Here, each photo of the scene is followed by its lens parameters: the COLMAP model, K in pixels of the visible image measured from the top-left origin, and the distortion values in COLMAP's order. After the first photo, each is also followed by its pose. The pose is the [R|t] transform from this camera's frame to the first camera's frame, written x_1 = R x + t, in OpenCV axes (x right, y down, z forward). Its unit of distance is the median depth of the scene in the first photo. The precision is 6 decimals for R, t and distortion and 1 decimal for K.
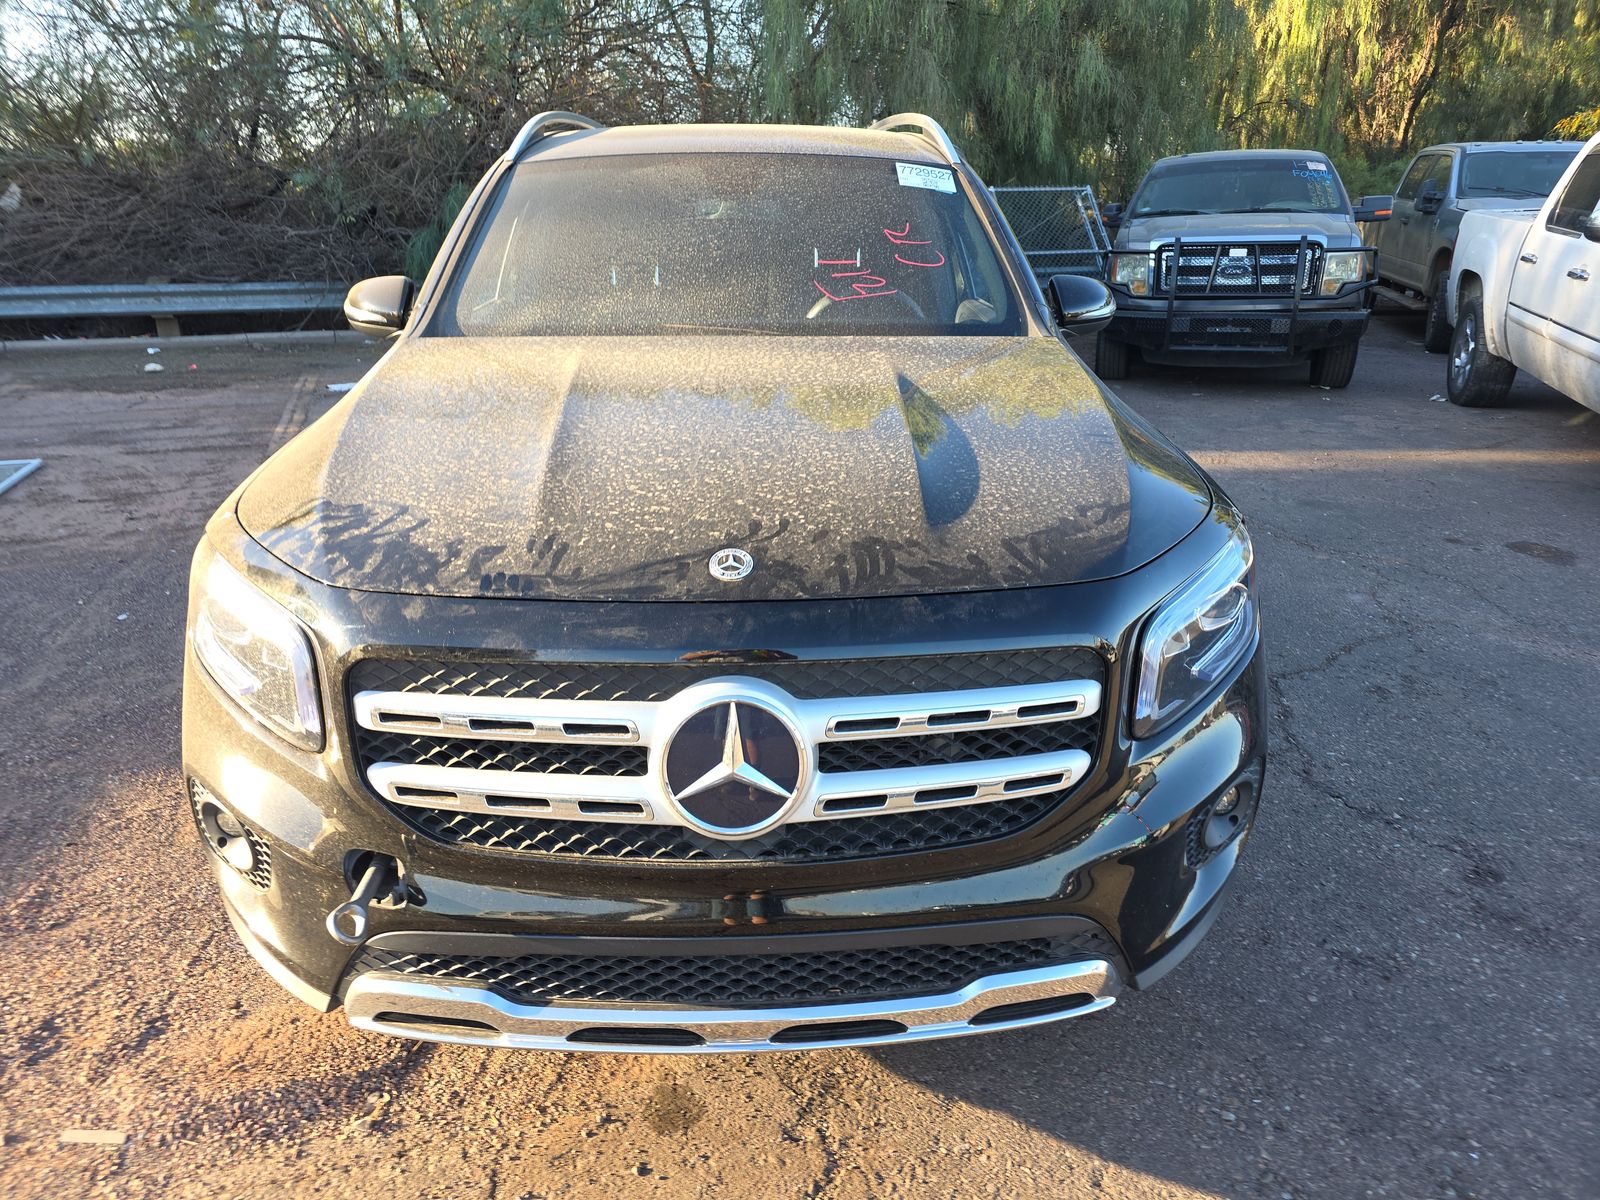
lens RADIAL K [[1067.5, 0, 811.5], [0, 1067.5, 560.7], [0, 0, 1]] dist [0.044979, -0.045768]
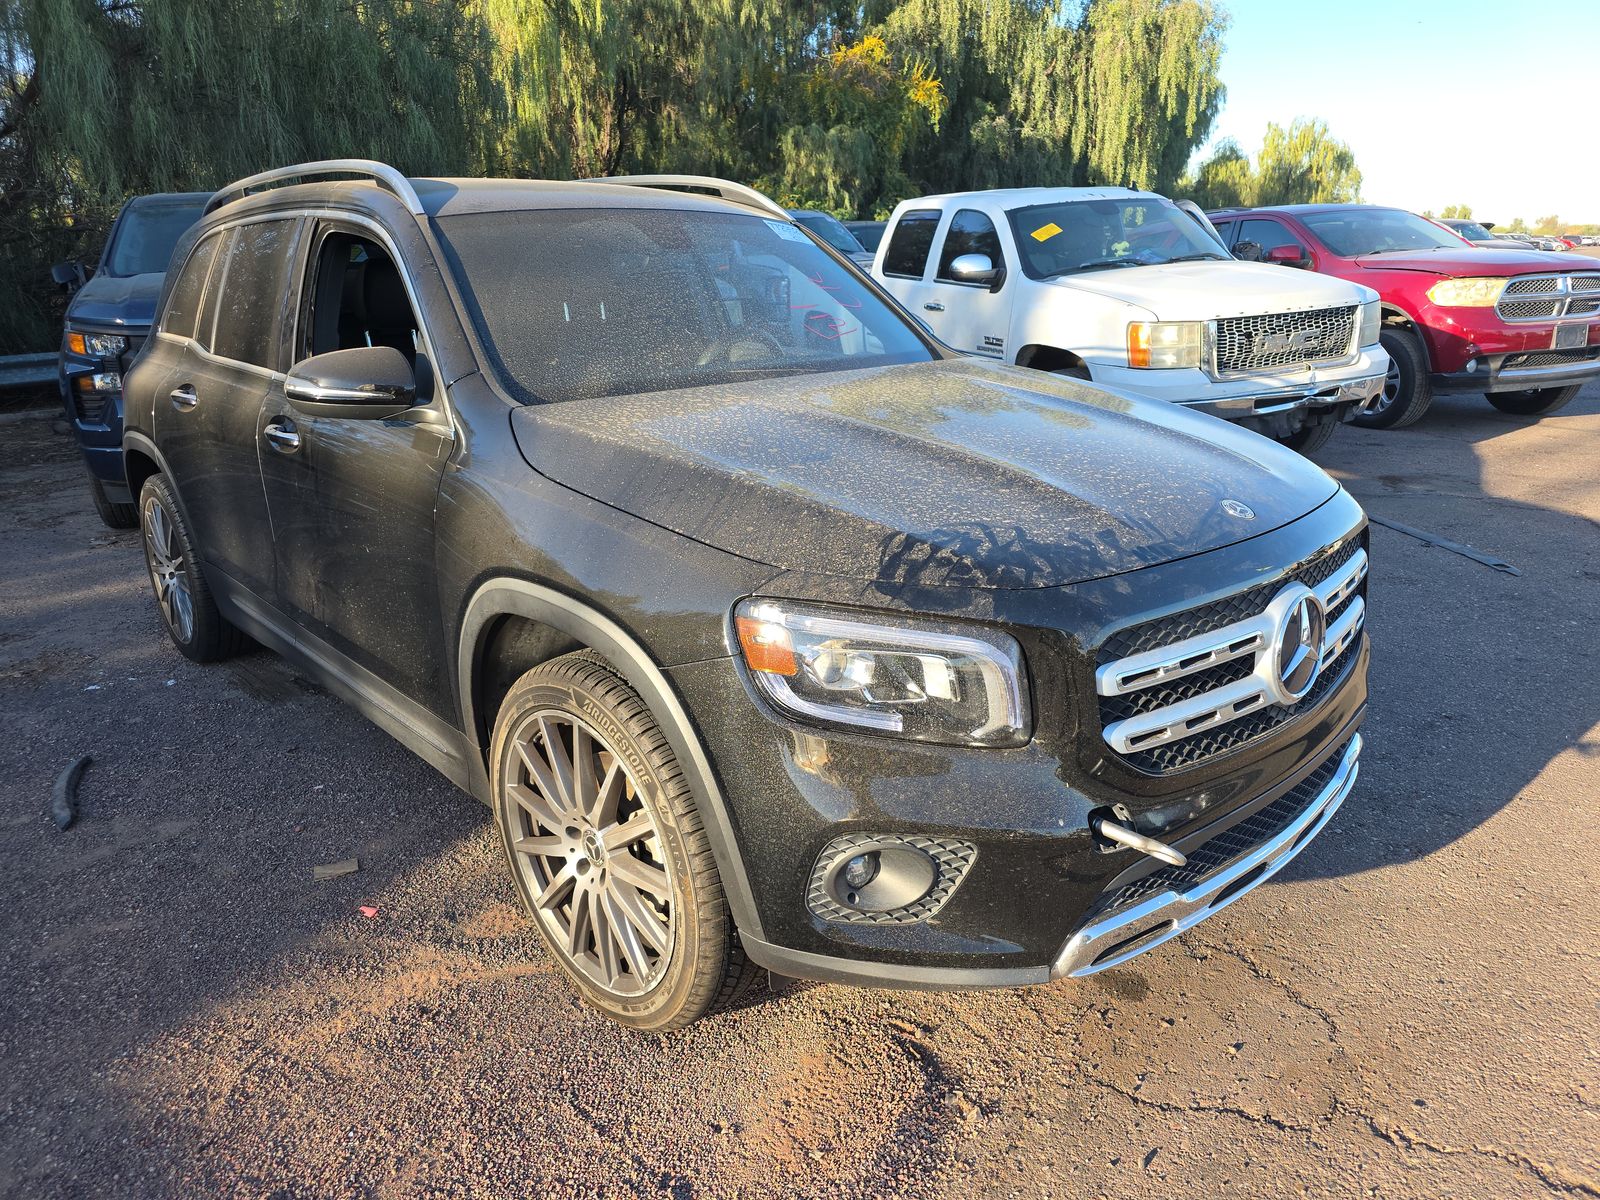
lens RADIAL K [[1067.5, 0, 797.9], [0, 1067.5, 597.6], [0, 0, 1]] dist [0.044979, -0.045768]
pose [[0.763803, -0.210339, 0.610215, -1.223068], [0.223641, 0.973091, 0.055490, -0.078987], [-0.605467, 0.094086, 0.790290, 0.252050]]
